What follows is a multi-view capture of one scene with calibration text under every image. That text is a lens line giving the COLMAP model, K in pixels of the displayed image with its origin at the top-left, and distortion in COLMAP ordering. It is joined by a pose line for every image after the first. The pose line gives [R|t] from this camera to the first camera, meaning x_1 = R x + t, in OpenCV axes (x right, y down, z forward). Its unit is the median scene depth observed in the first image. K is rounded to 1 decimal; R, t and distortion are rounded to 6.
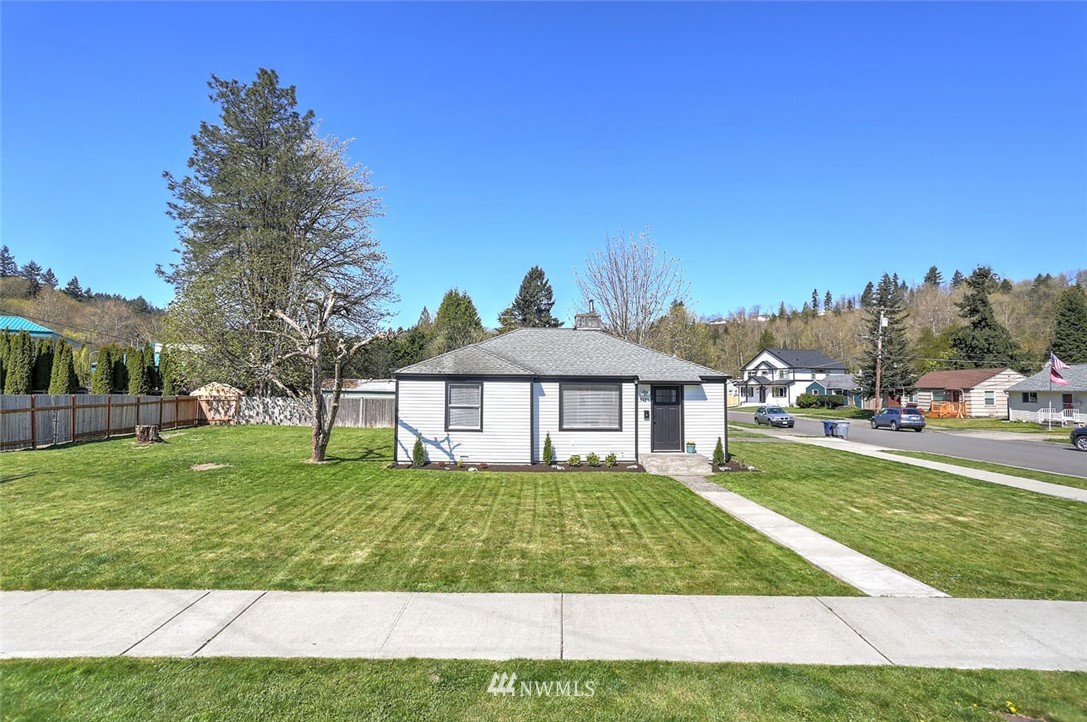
lens RADIAL K [[525.0, 0, 539.7], [0, 525.0, 354.3], [0, 0, 1]] dist [-0.034870, 0.035482]
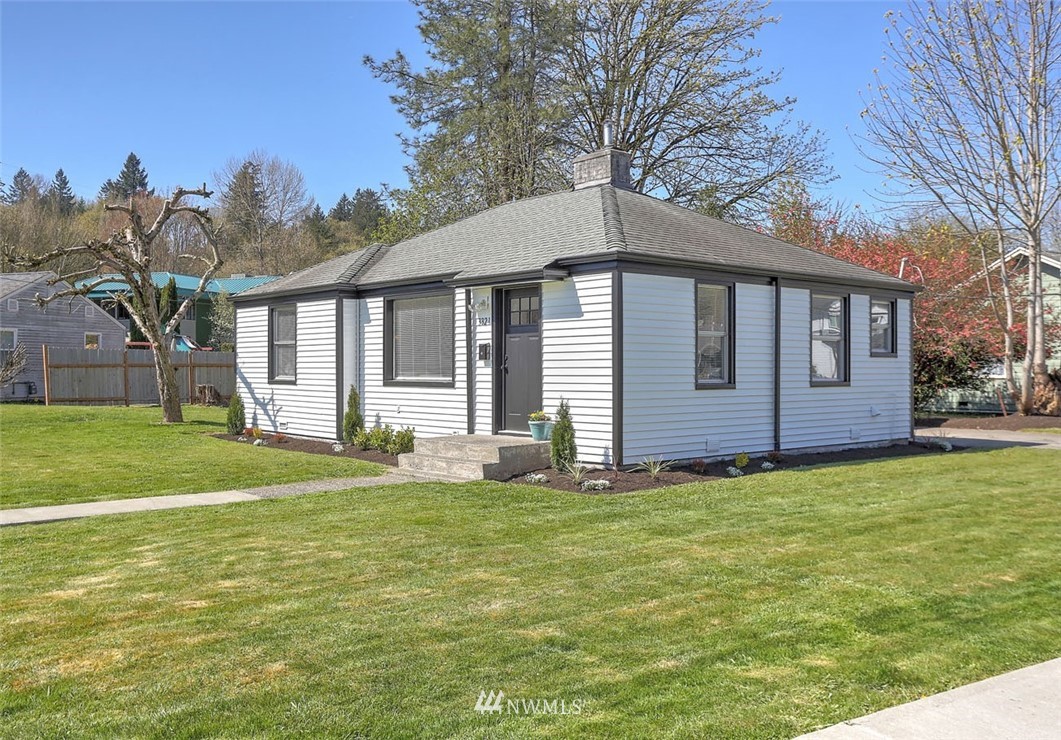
lens RADIAL K [[959.0, 0, 586.8], [0, 959.0, 371.0], [0, 0, 1]] dist [0.143108, 0.001521]
pose [[0.665410, -0.008490, -0.746430, 0.914046], [0.053058, 0.997944, 0.035948, 0.105636], [0.744590, -0.063525, 0.664492, 0.490732]]
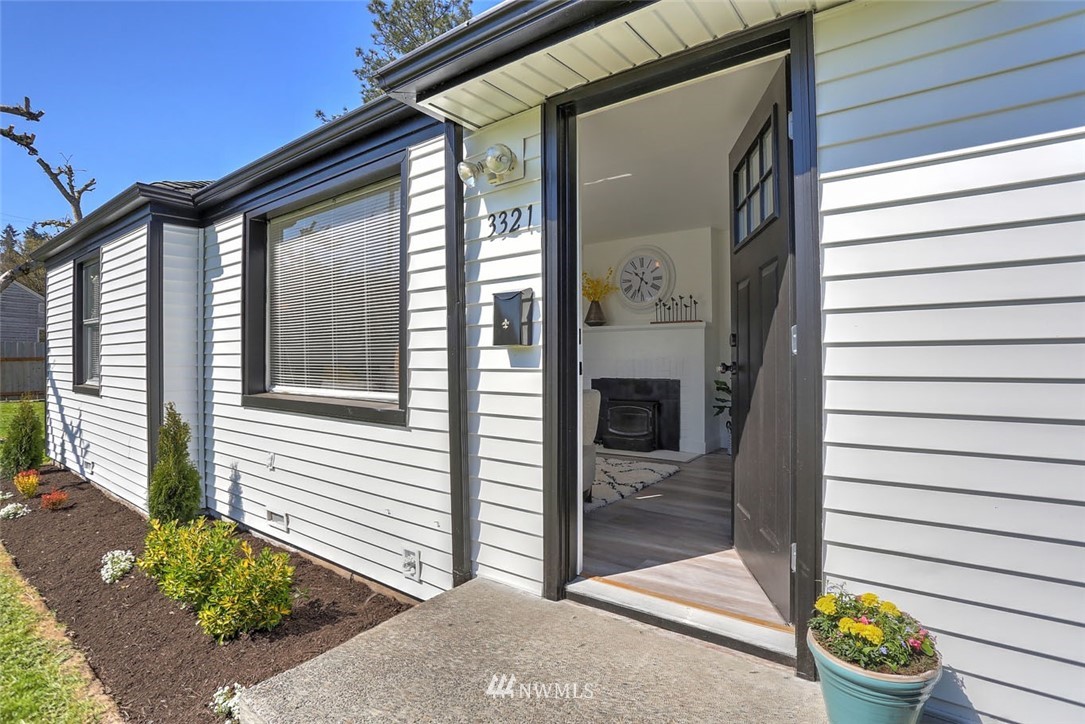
lens RADIAL K [[524.1, 0, 538.7], [0, 524.1, 355.3], [0, 0, 1]] dist [-0.034870, 0.035482]
pose [[0.768305, -0.015556, -0.639895, 0.300623], [0.049817, 0.998125, 0.035549, 0.119725], [0.638142, -0.059190, 0.767640, 0.894122]]
